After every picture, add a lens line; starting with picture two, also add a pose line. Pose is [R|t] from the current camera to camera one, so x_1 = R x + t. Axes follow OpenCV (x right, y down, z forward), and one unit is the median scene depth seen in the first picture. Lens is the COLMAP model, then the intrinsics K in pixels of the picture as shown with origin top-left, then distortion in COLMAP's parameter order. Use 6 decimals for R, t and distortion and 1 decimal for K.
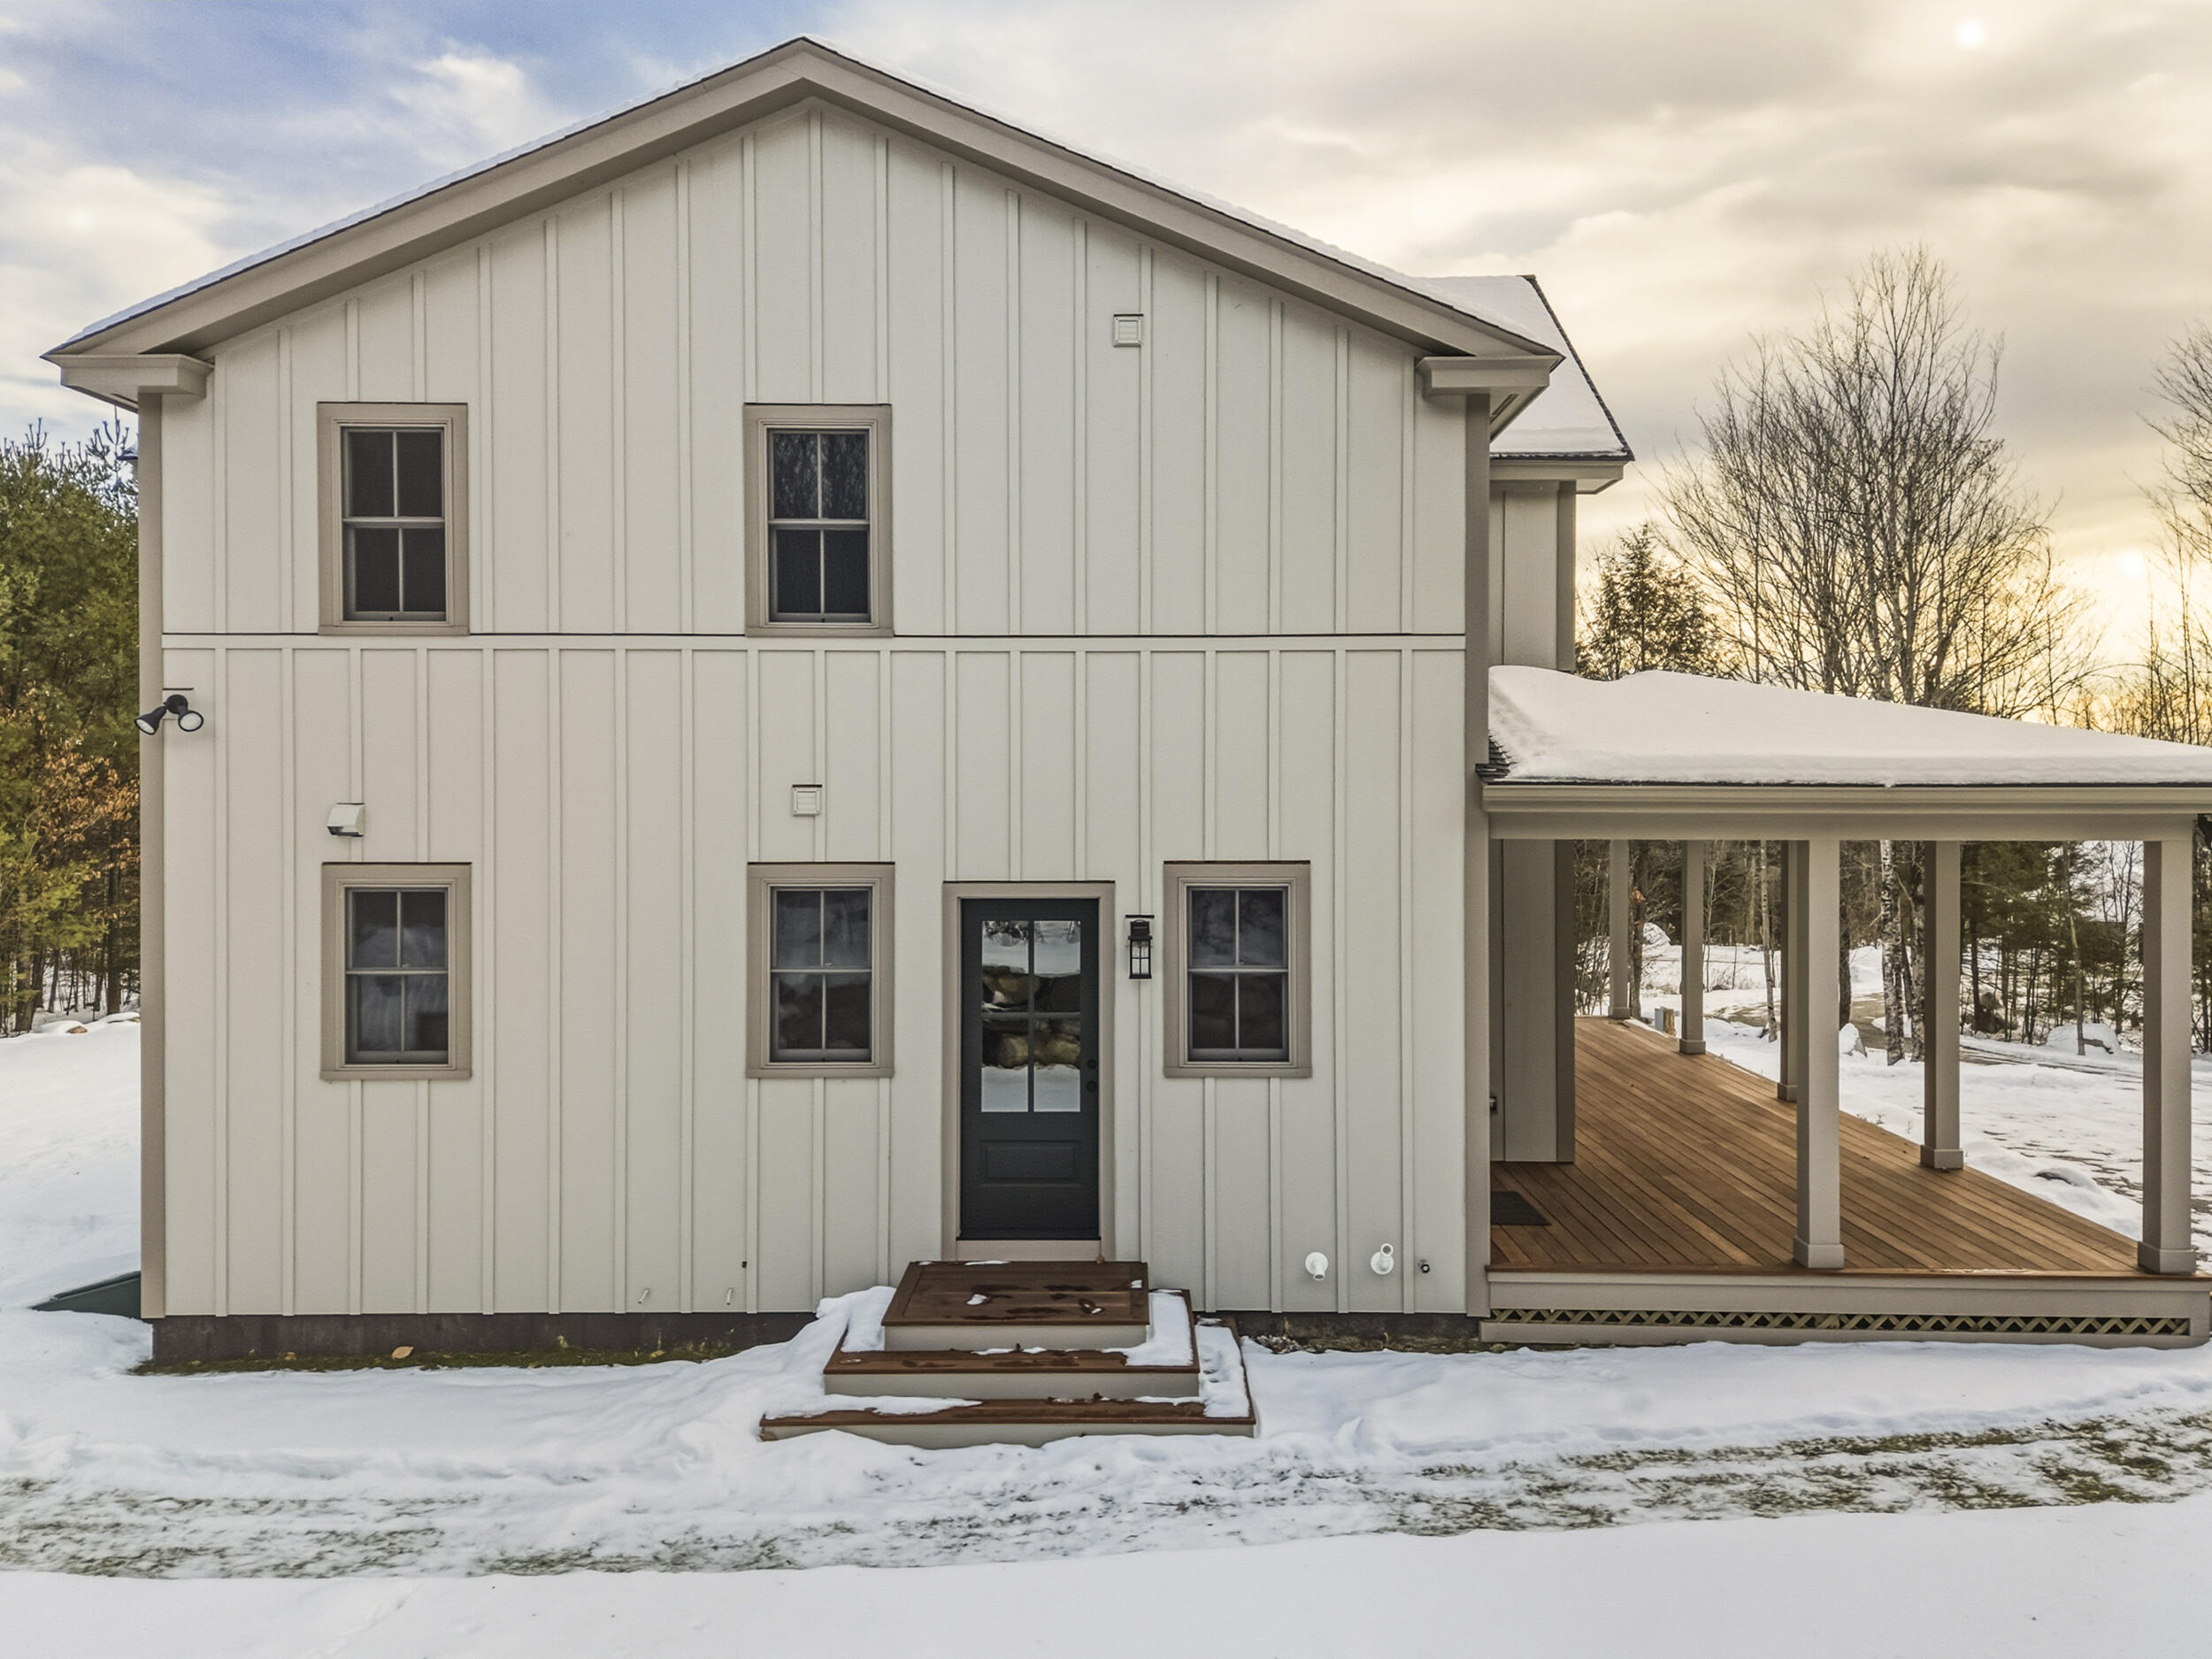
lens RADIAL K [[1618.6, 0, 1110.5], [0, 1618.6, 816.3], [0, 0, 1]] dist [0.077135, -0.068509]
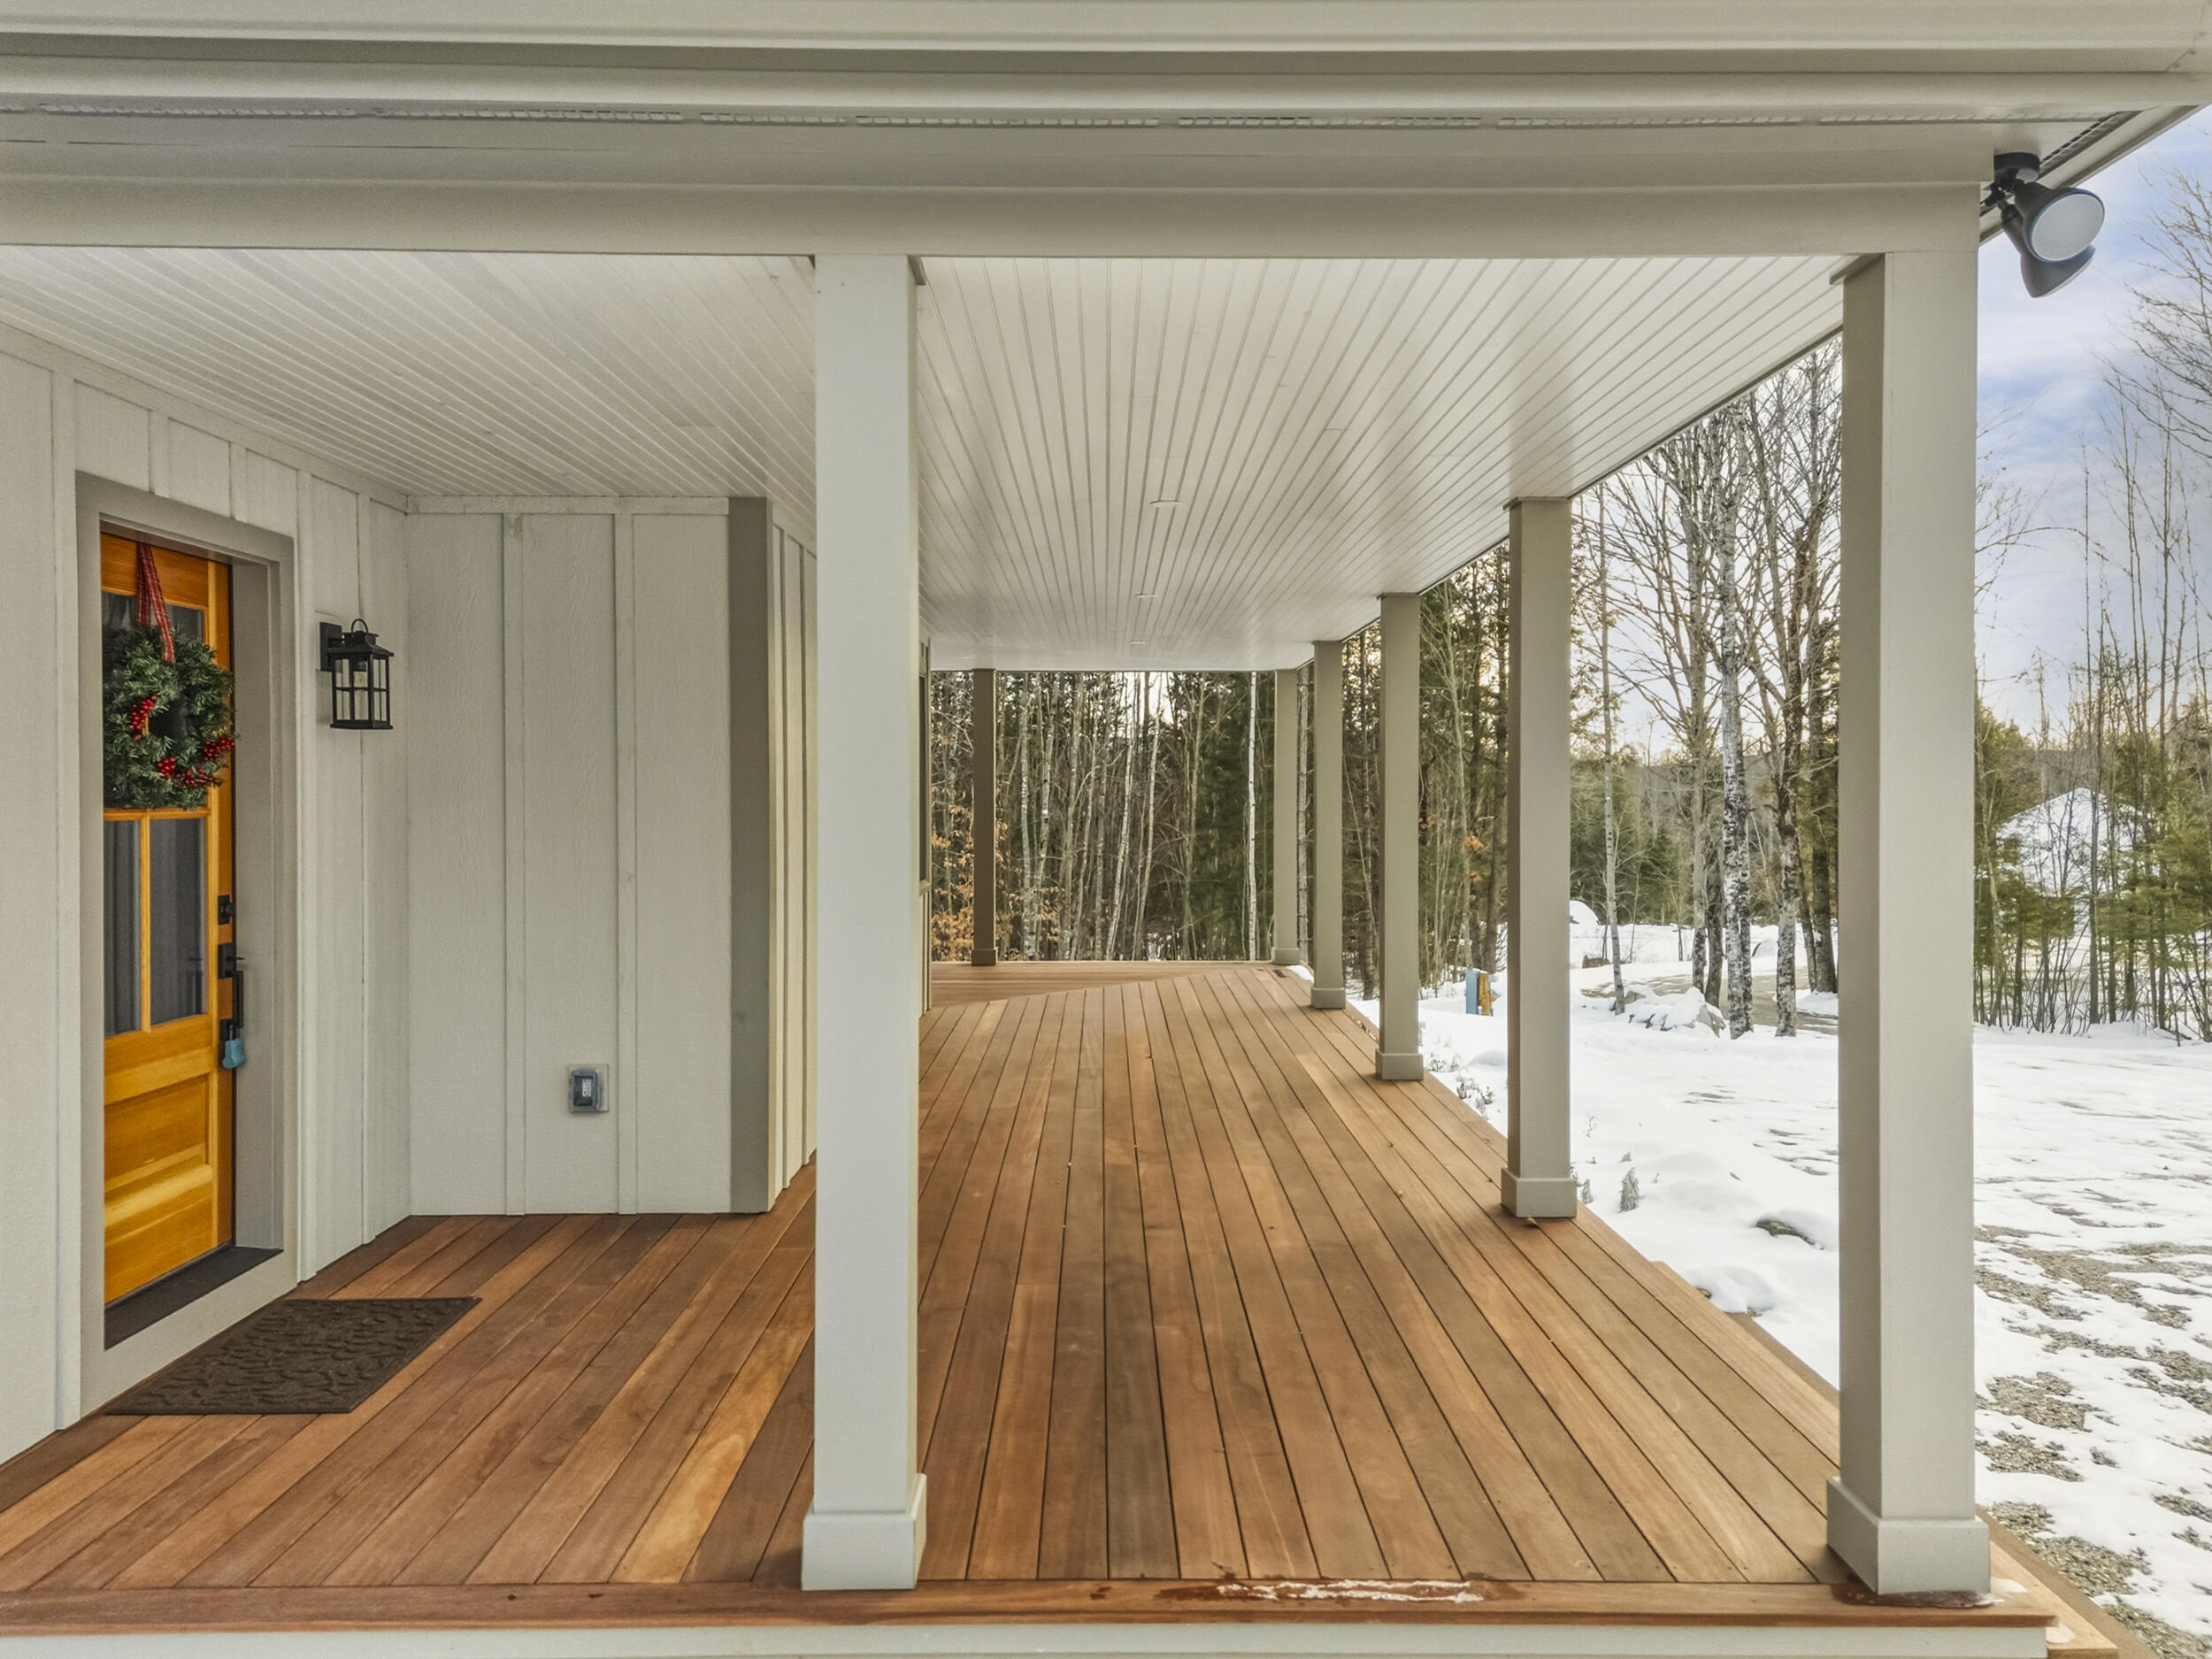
lens RADIAL K [[1618.6, 0, 1104.9], [0, 1618.6, 807.9], [0, 0, 1]] dist [0.077135, -0.068509]
pose [[0.999881, -0.002975, 0.015132, 0.477654], [0.002998, 0.999994, -0.001509, 0.124146], [-0.015127, 0.001554, 0.999884, 0.679991]]
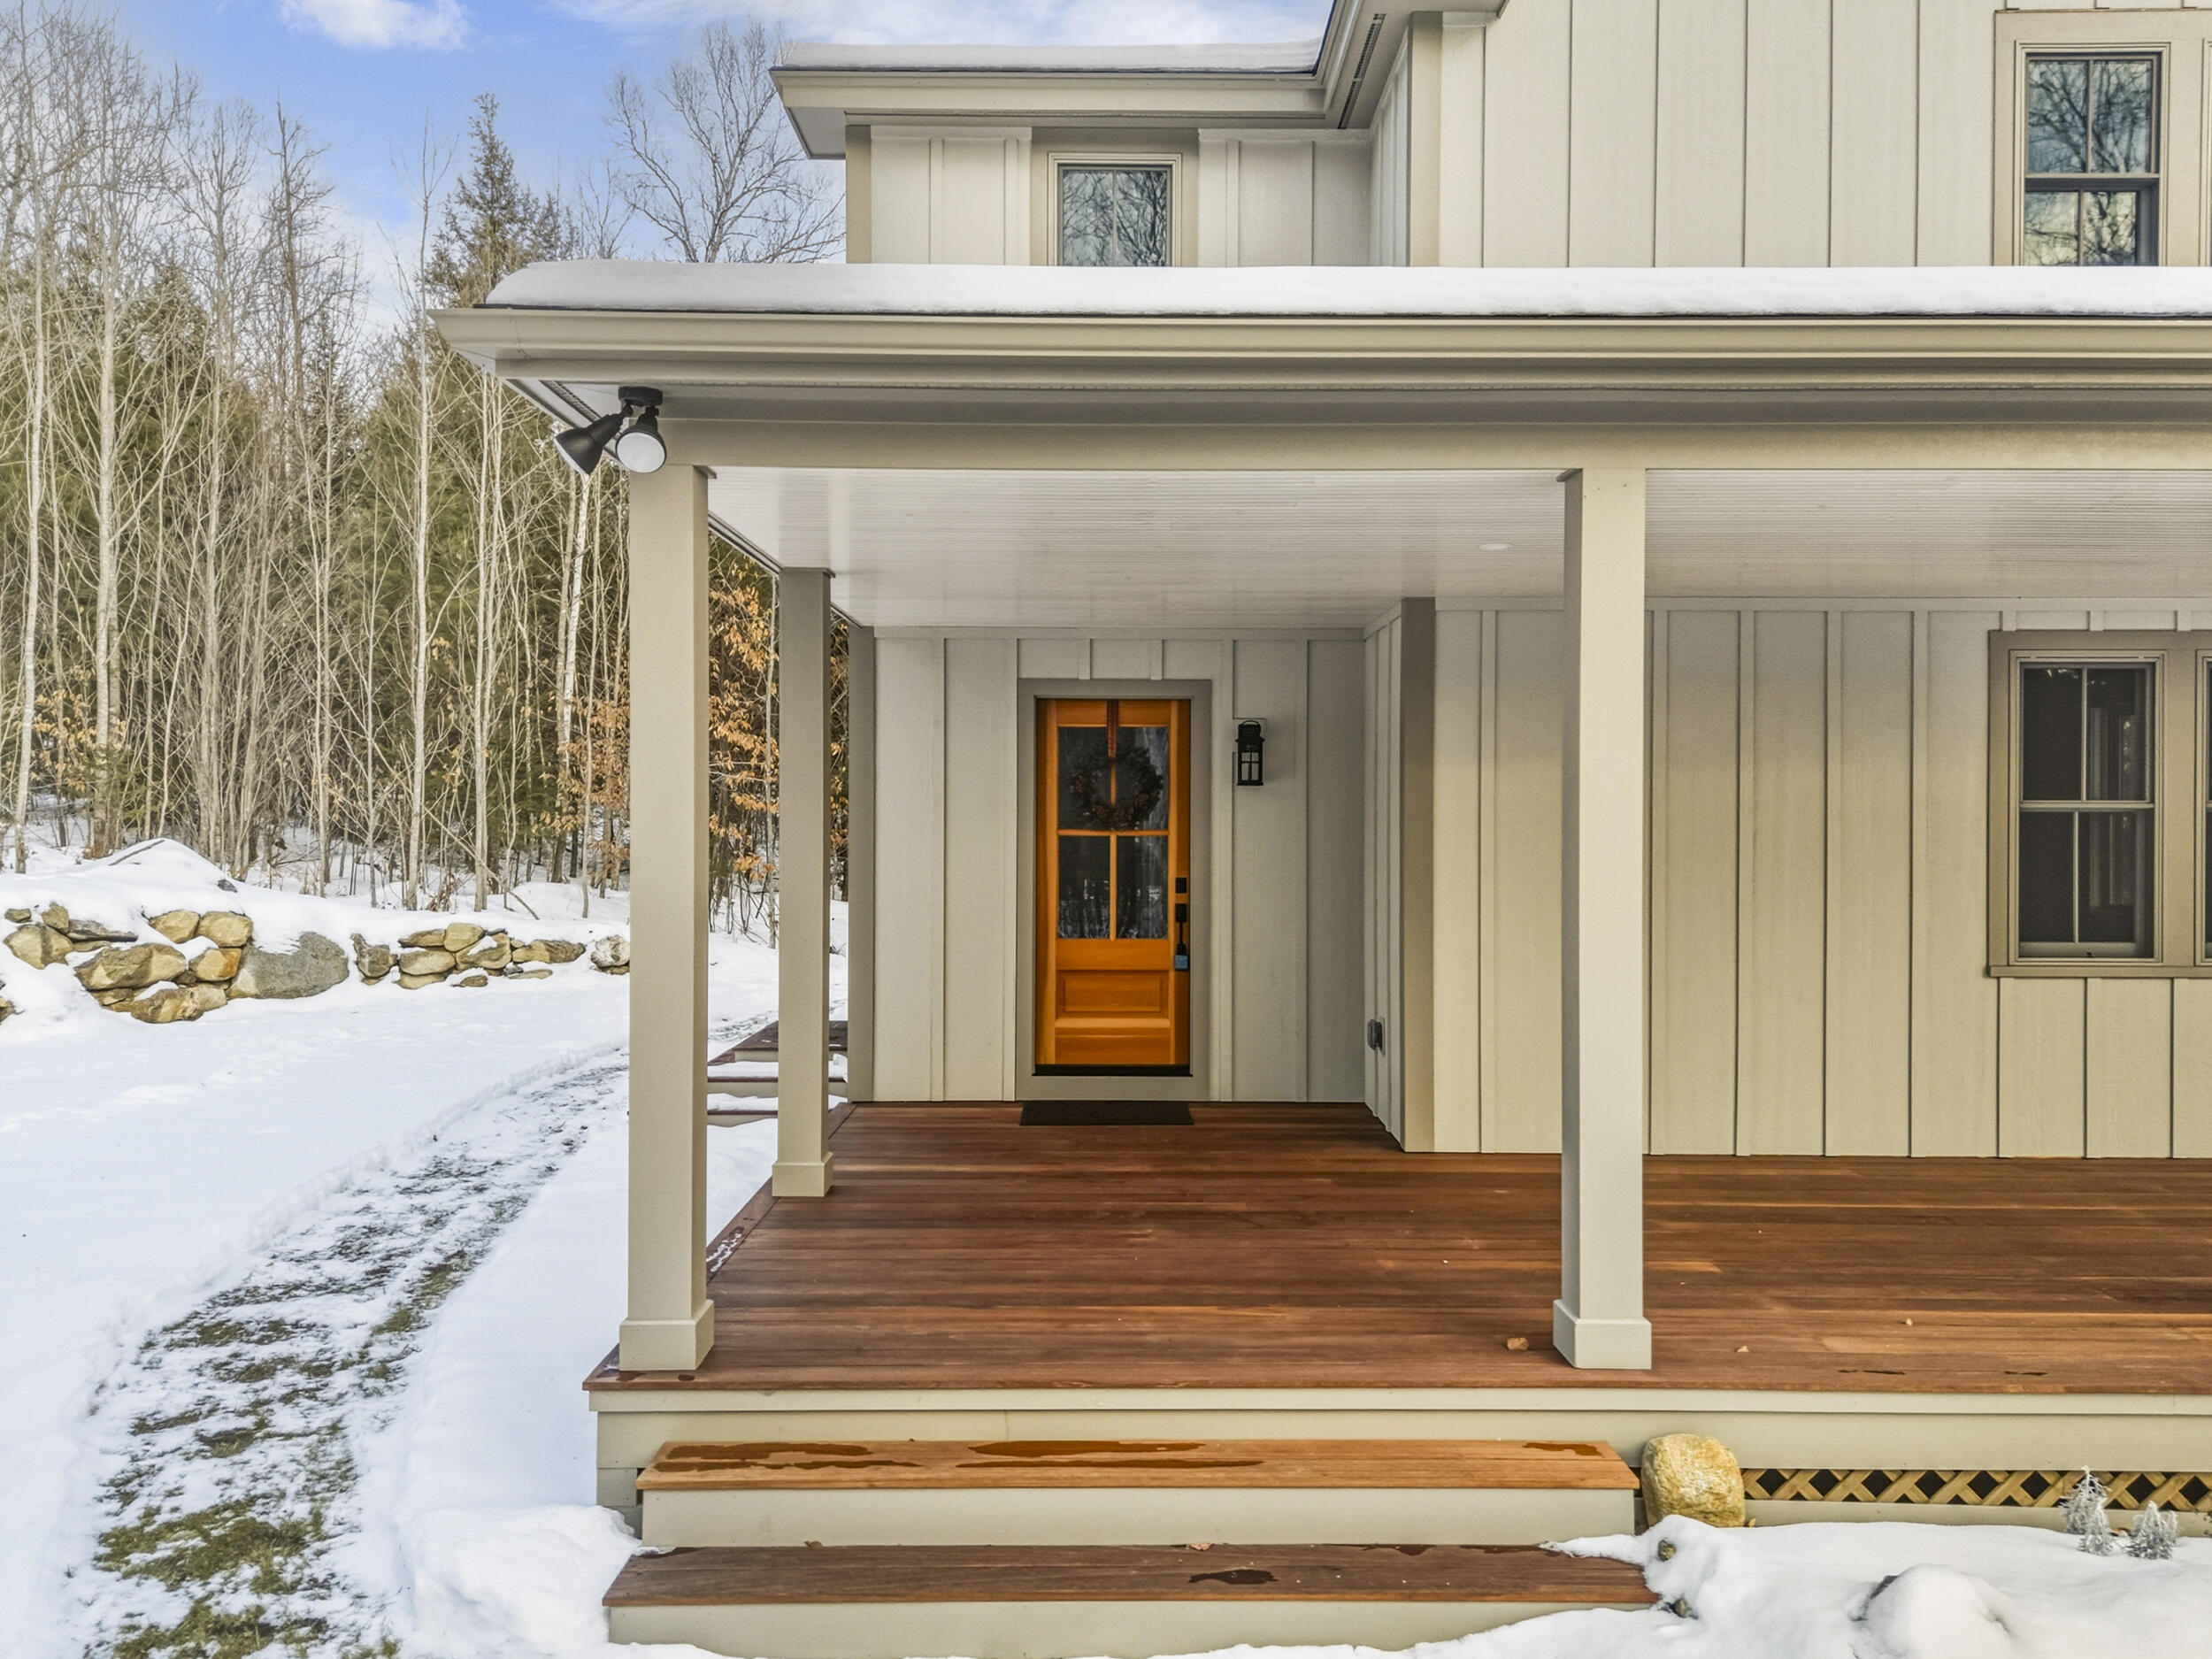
lens RADIAL K [[1618.6, 0, 1128.6], [0, 1618.6, 828.1], [0, 0, 1]] dist [0.077135, -0.068509]
pose [[0.023525, 0.009069, -0.999682, 1.127451], [-0.011910, 0.999890, 0.008790, 0.113319], [0.999652, 0.011699, 0.023631, 1.129530]]
